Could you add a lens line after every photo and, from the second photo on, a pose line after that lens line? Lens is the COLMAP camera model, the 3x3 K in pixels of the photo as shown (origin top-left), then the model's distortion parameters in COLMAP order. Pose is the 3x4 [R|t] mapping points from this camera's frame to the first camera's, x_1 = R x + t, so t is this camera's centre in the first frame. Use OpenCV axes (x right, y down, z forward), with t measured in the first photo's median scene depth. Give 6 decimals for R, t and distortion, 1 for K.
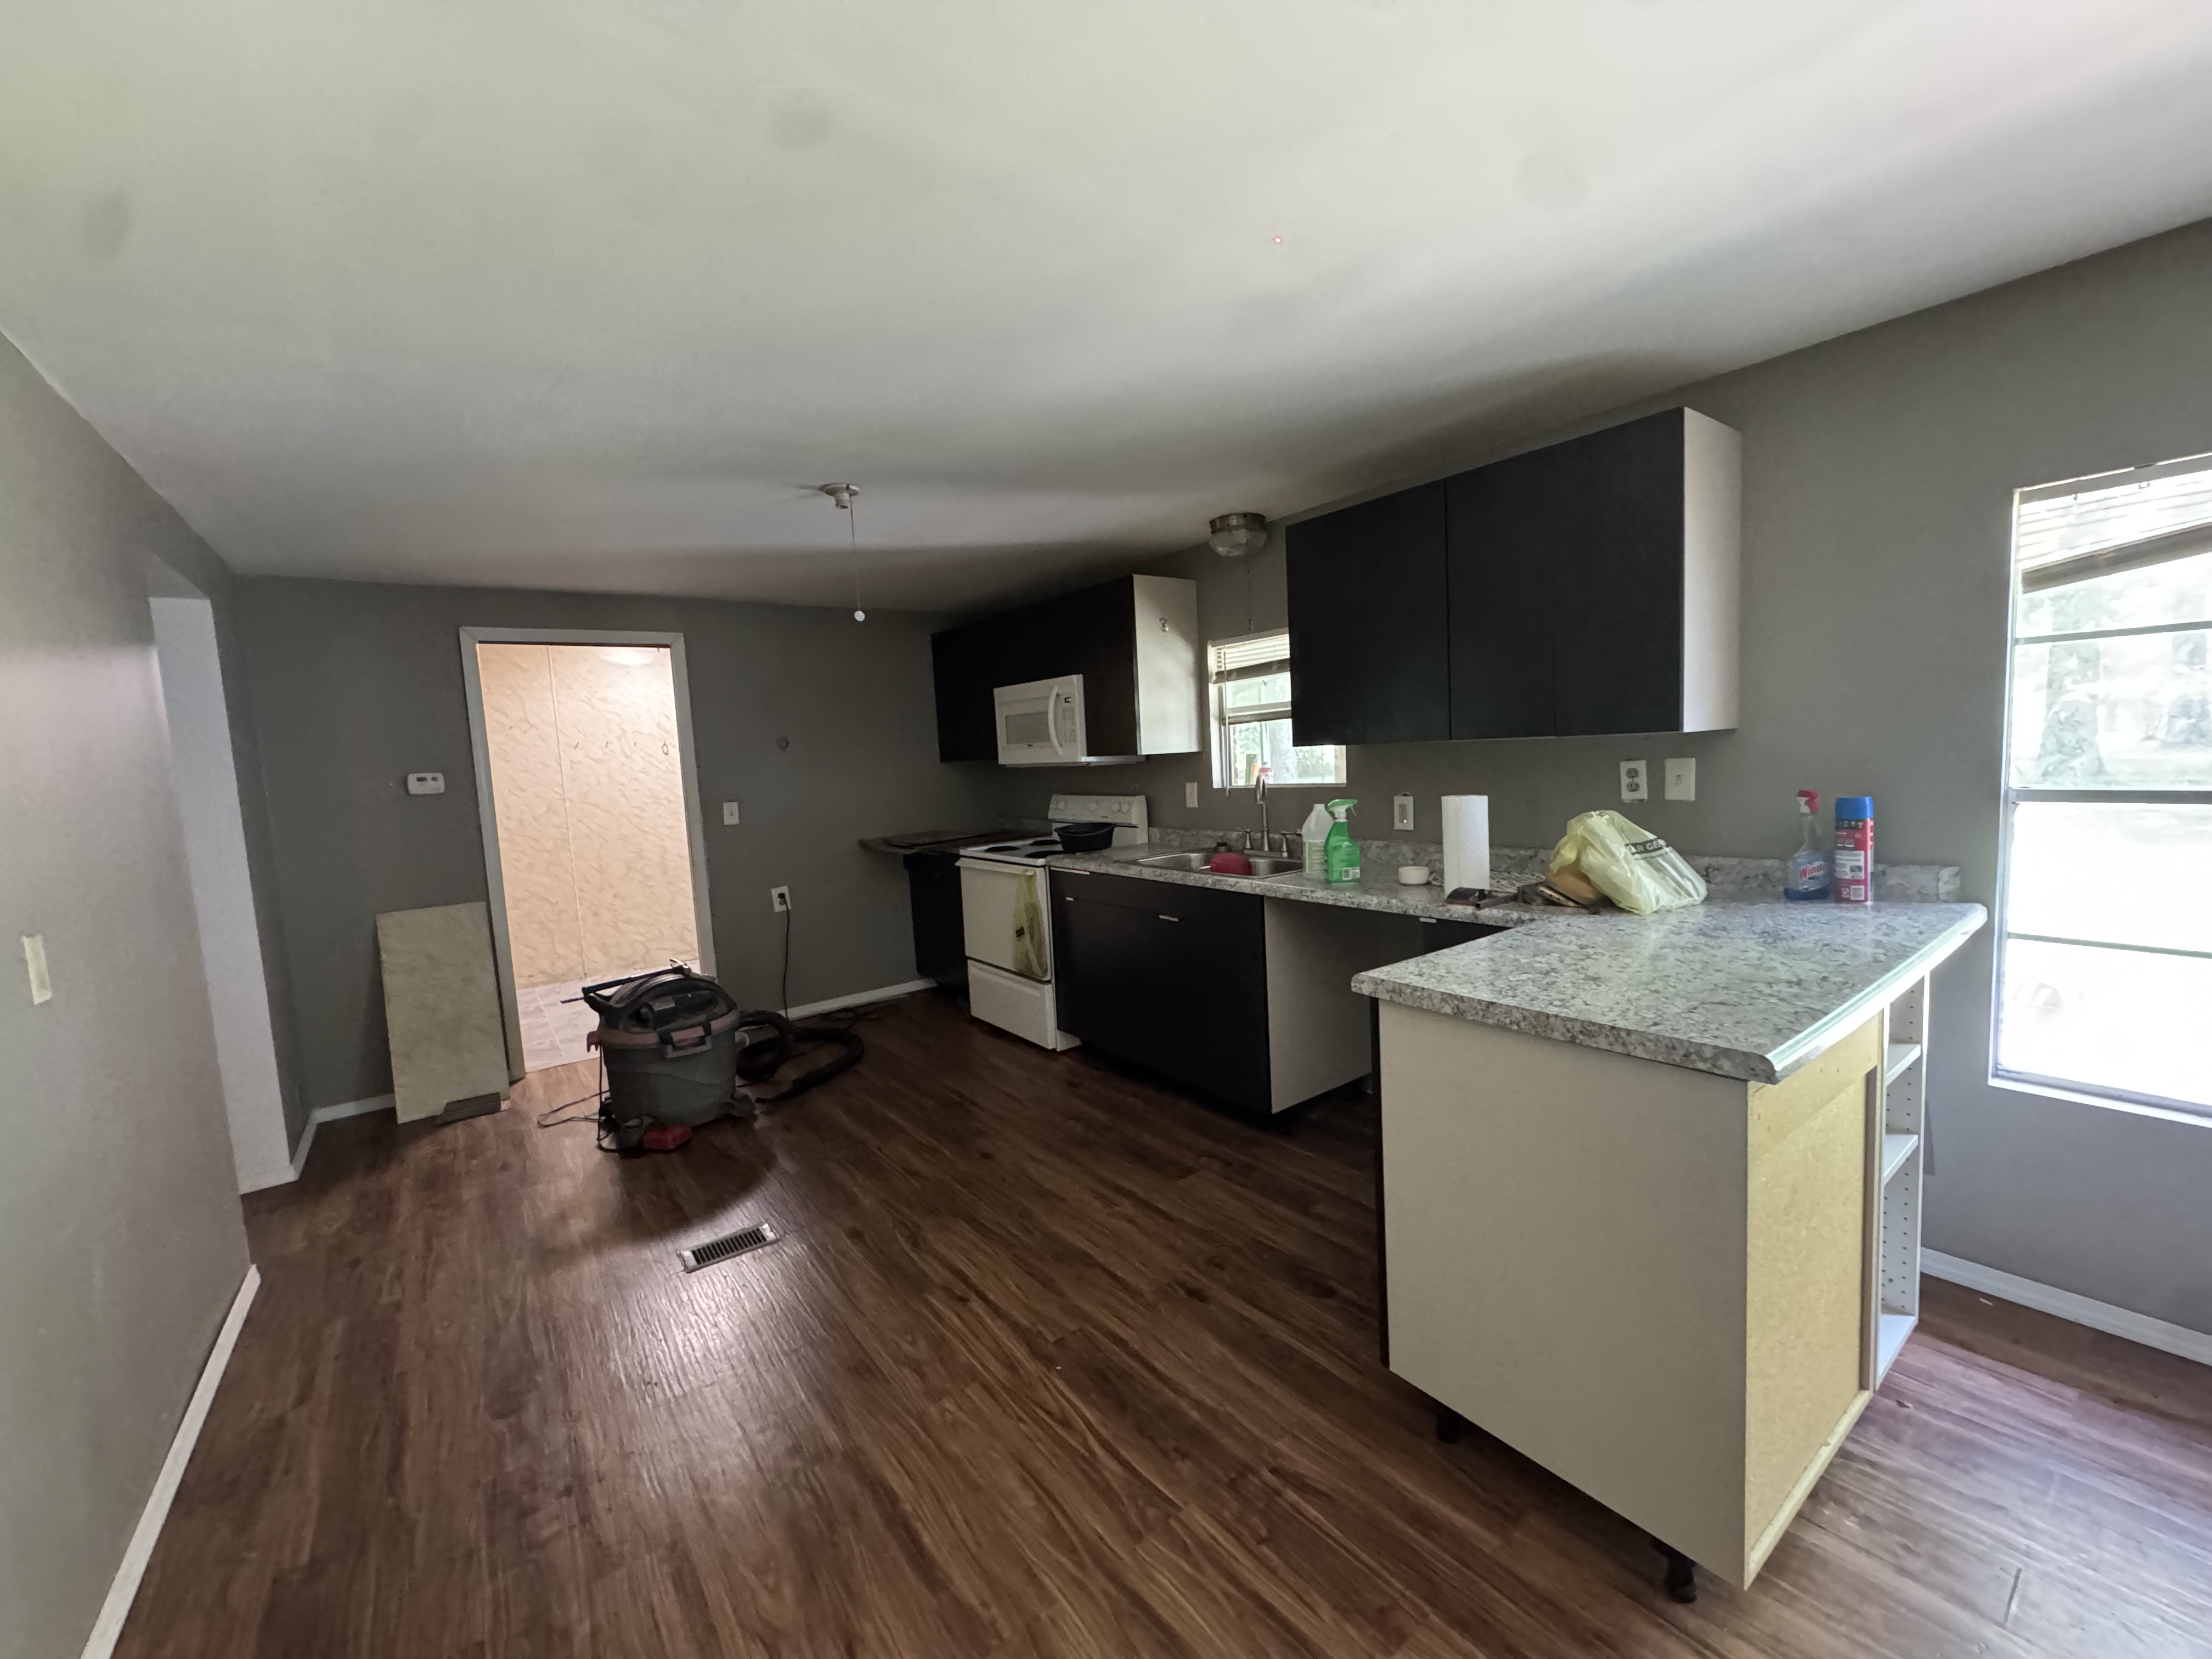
lens RADIAL K [[882.3, 0, 1148.3], [0, 882.3, 831.2], [0, 0, 1]] dist [-0.009460, 0.001714]
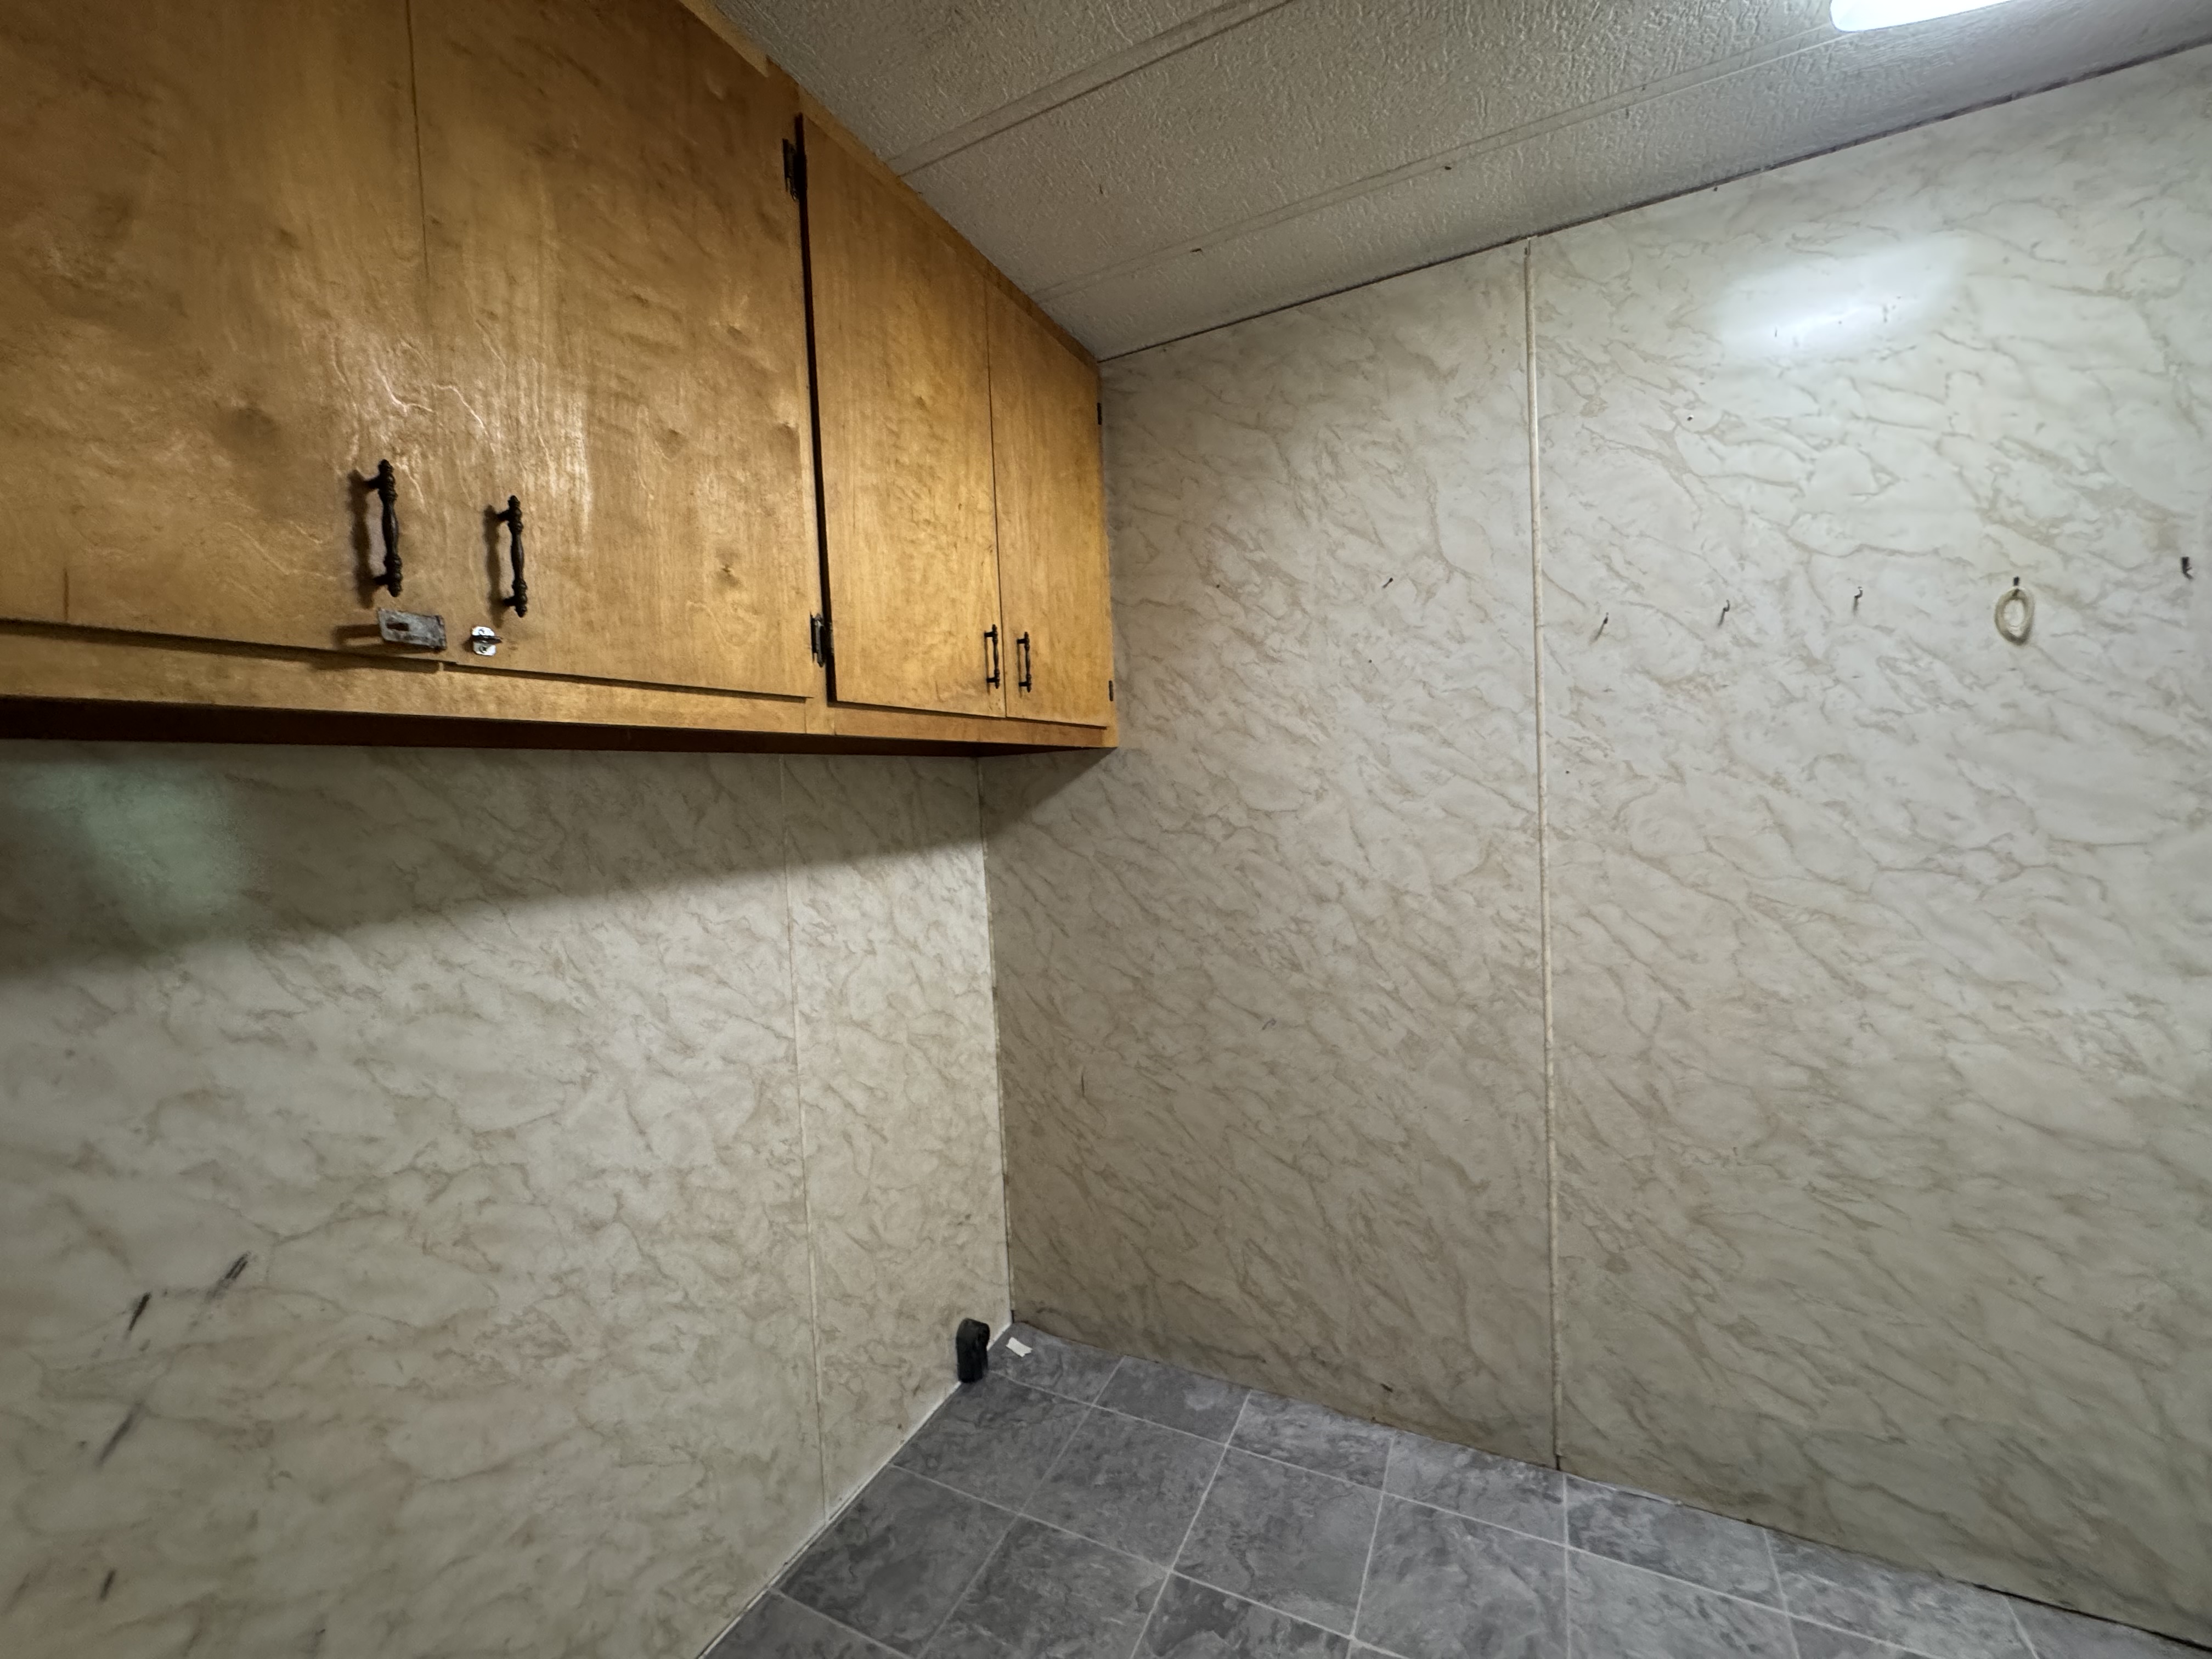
lens RADIAL K [[882.3, 0, 1060.7], [0, 882.3, 819.1], [0, 0, 1]] dist [-0.009460, 0.001714]
pose [[0.404537, 0.067715, -0.912011, -0.471534], [-0.061617, 0.997007, 0.046694, -0.042869], [0.912443, 0.037306, 0.407499, 0.746411]]
